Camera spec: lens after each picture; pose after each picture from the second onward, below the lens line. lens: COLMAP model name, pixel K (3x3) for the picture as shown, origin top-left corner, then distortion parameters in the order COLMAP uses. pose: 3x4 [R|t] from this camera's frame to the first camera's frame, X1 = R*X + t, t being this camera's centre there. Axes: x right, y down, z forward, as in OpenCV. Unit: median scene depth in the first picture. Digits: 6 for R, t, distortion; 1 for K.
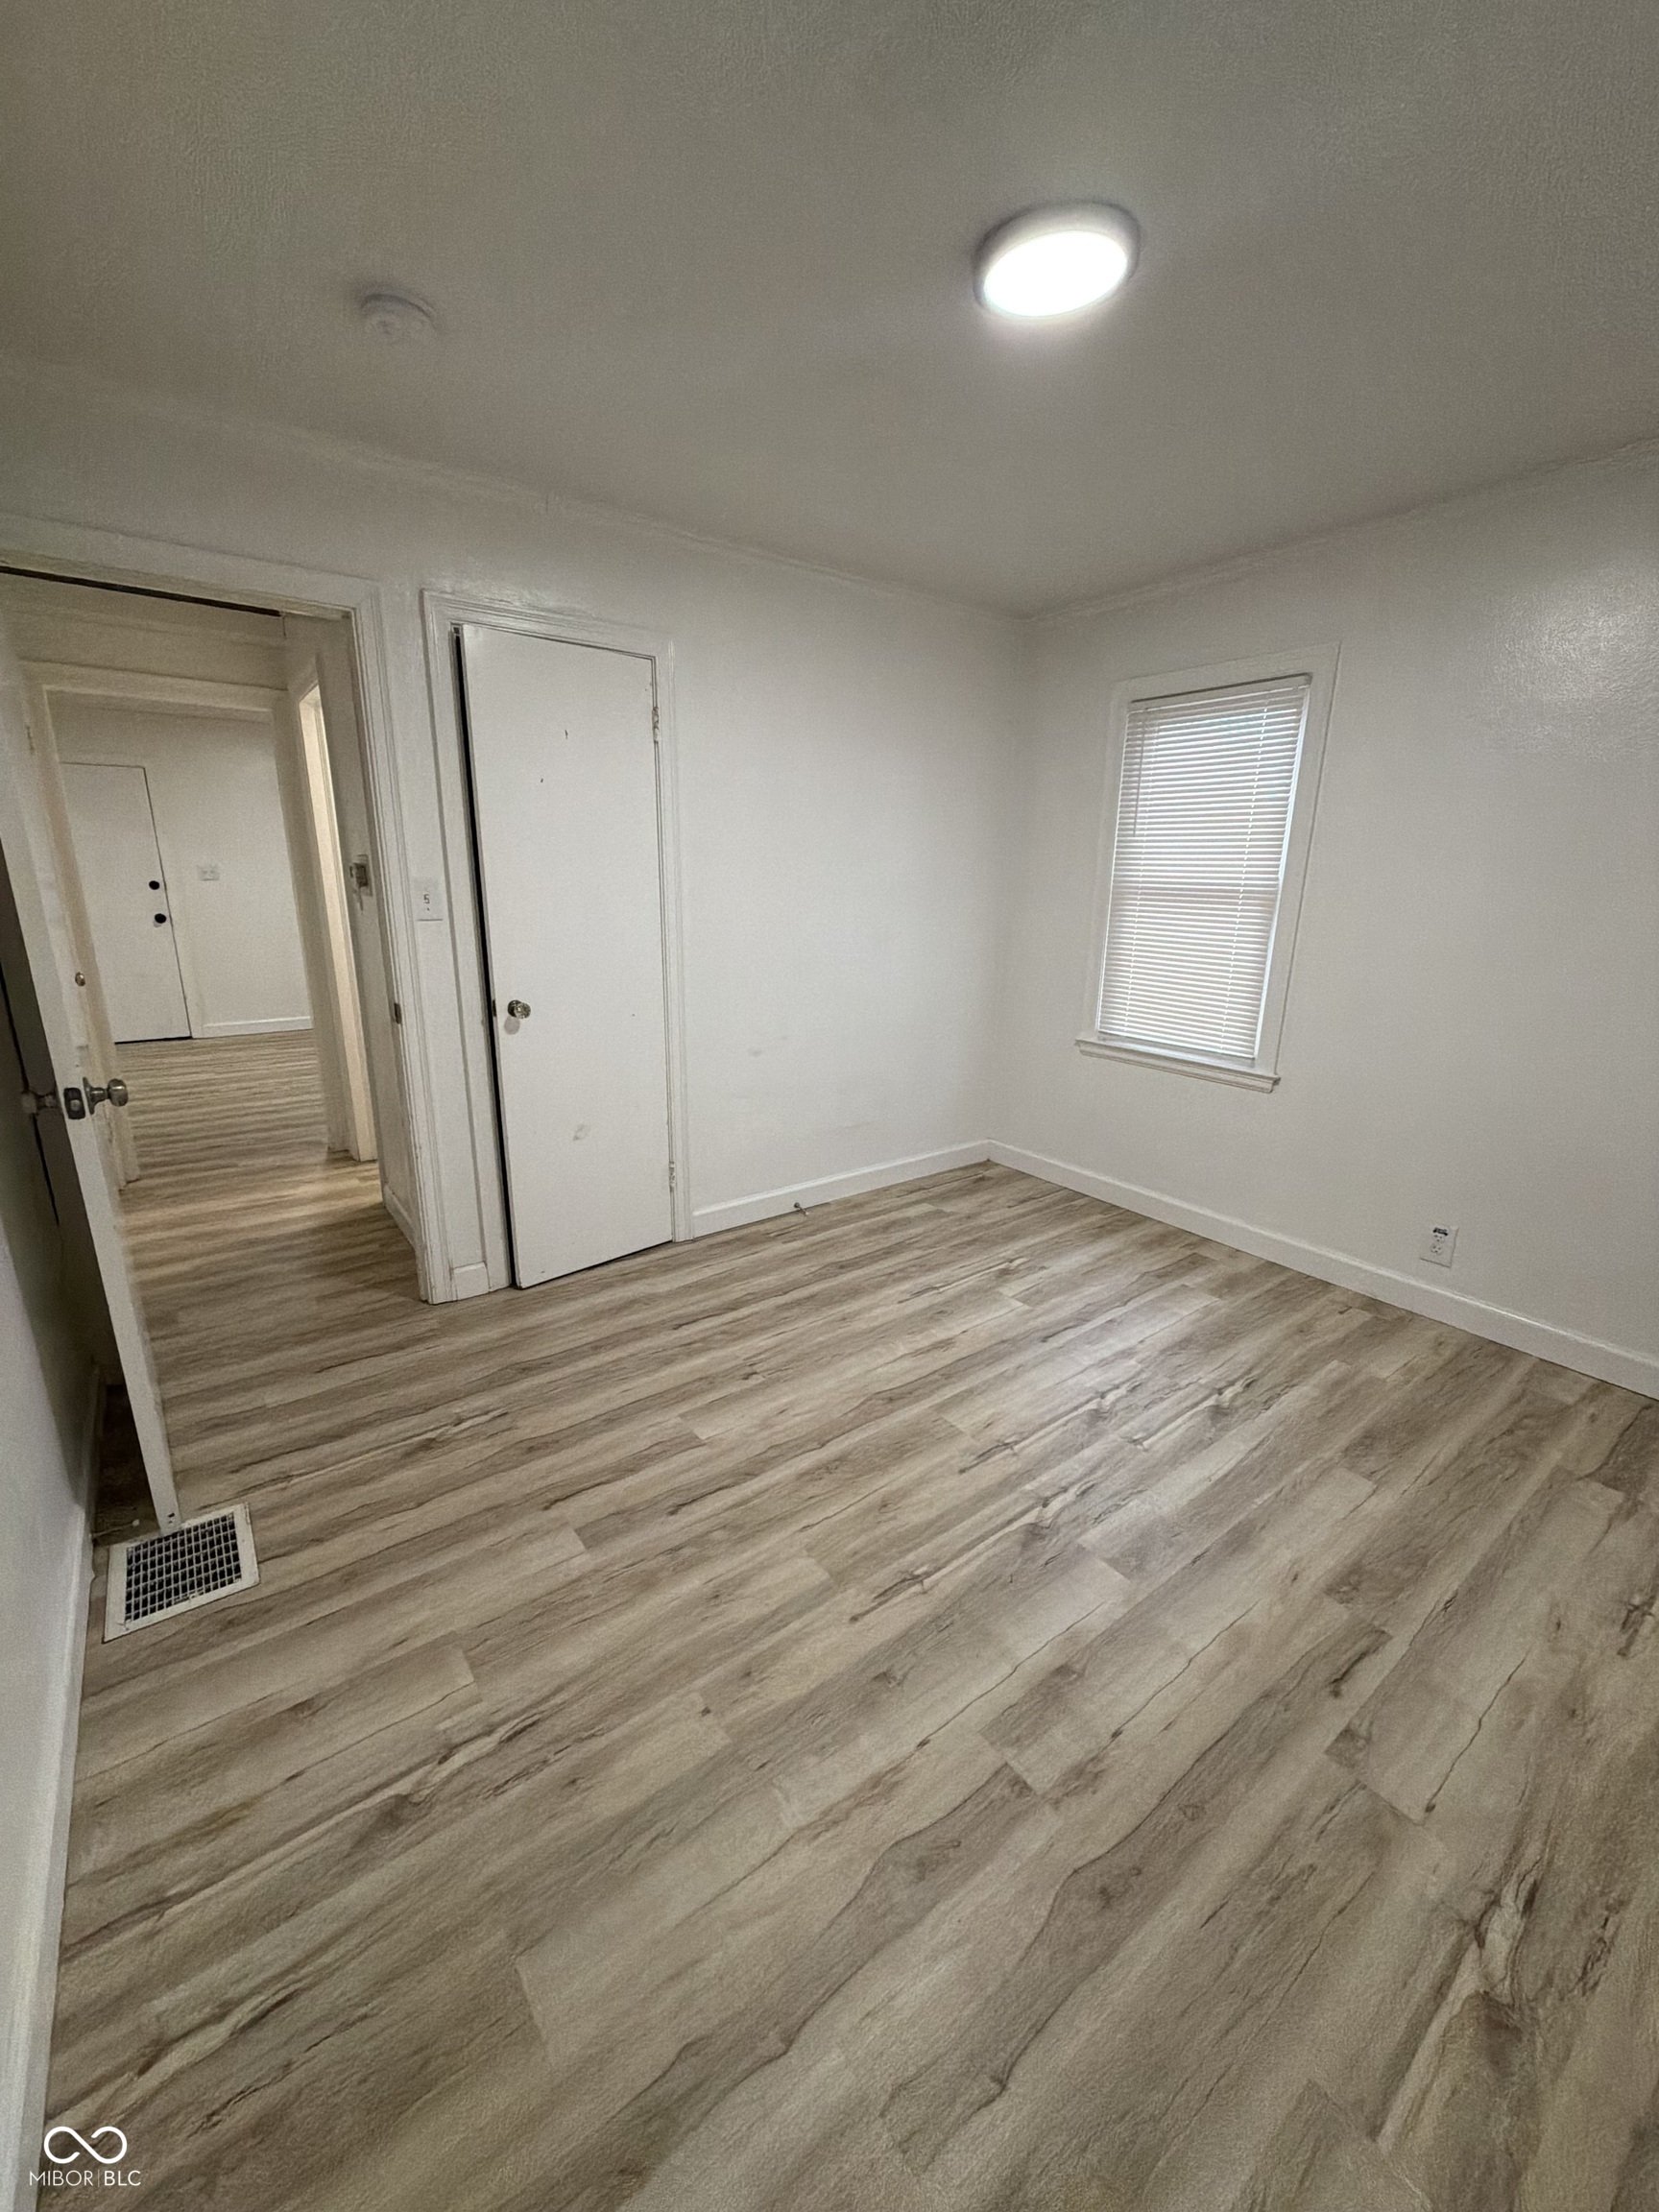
lens RADIAL K [[877.5, 0, 829.5], [0, 877.5, 1106.0], [0, 0, 1]] dist [-0.000970, 0.000007]
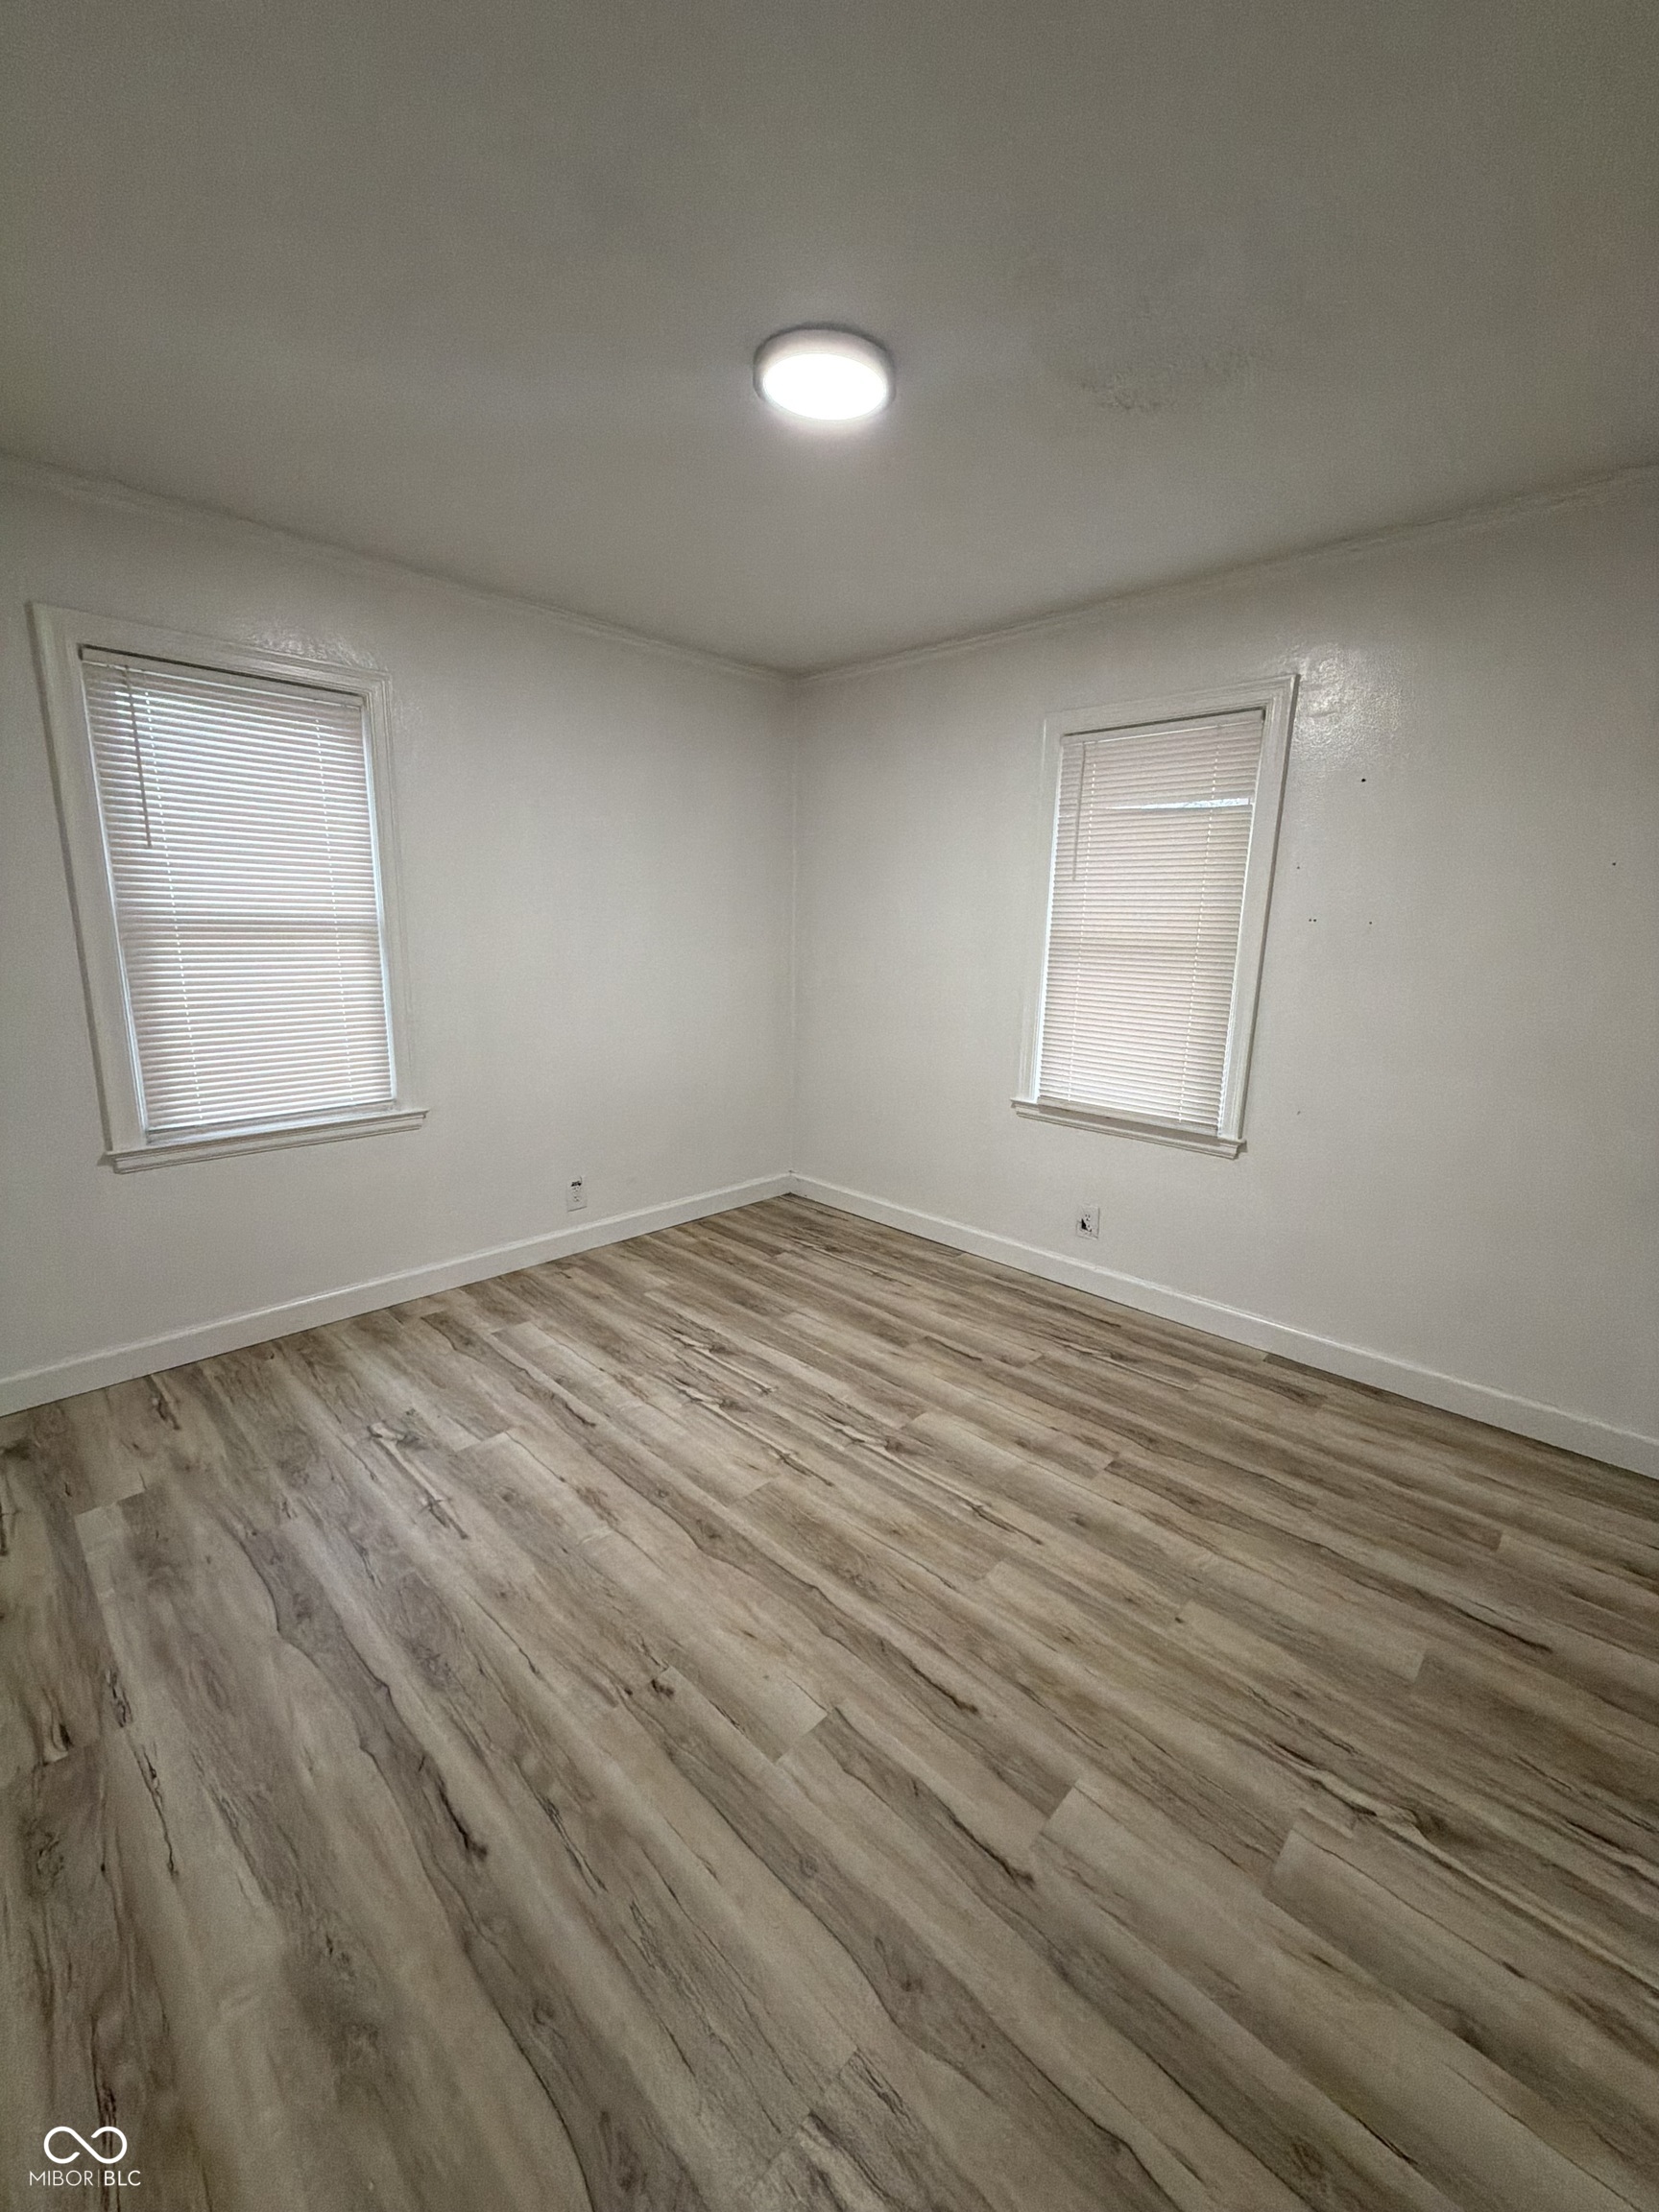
lens RADIAL K [[877.5, 0, 829.5], [0, 877.5, 1106.0], [0, 0, 1]] dist [-0.000970, 0.000007]
pose [[-0.156526, -0.223617, 0.962027, -0.748230], [0.235730, 0.937425, 0.256252, -0.269802], [-0.959130, 0.266889, -0.094018, 0.978858]]
